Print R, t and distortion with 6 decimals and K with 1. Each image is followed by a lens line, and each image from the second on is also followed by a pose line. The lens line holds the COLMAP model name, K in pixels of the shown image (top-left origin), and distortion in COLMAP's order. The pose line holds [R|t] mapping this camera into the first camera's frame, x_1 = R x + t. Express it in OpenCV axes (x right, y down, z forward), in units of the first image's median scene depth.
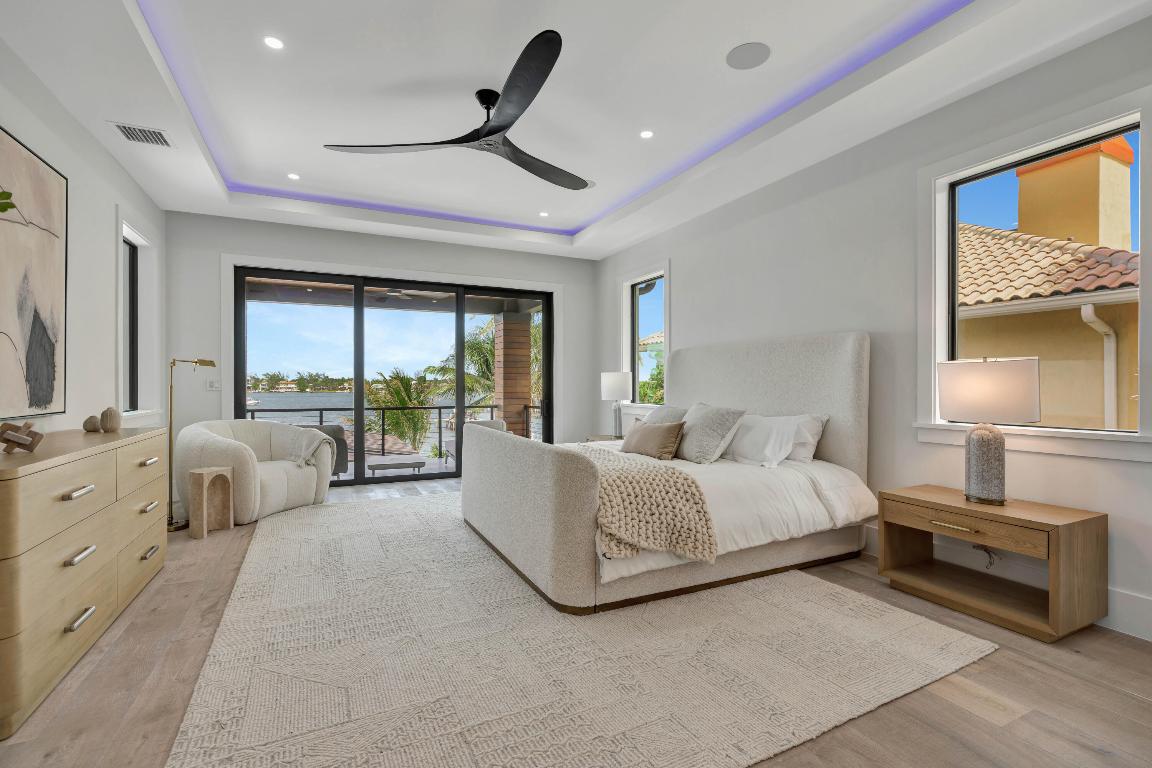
lens RADIAL K [[517.1, 0, 569.7], [0, 517.1, 385.5], [0, 0, 1]] dist [-0.006941, 0.002057]
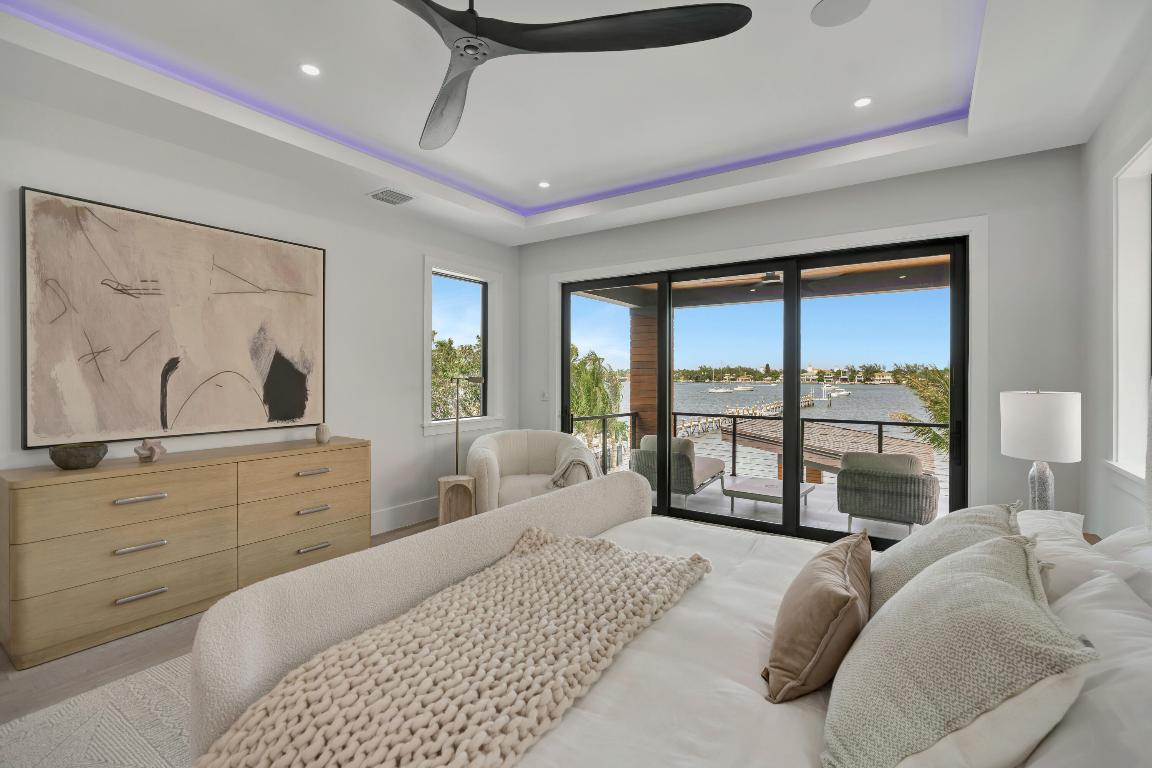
lens RADIAL K [[517.1, 0, 583.4], [0, 517.1, 379.8], [0, 0, 1]] dist [-0.006941, 0.002057]
pose [[0.515836, 0.006887, -0.856660, 0.183550], [-0.002509, 0.999976, 0.006529, -0.026057], [0.856684, -0.001218, 0.515841, 0.312935]]
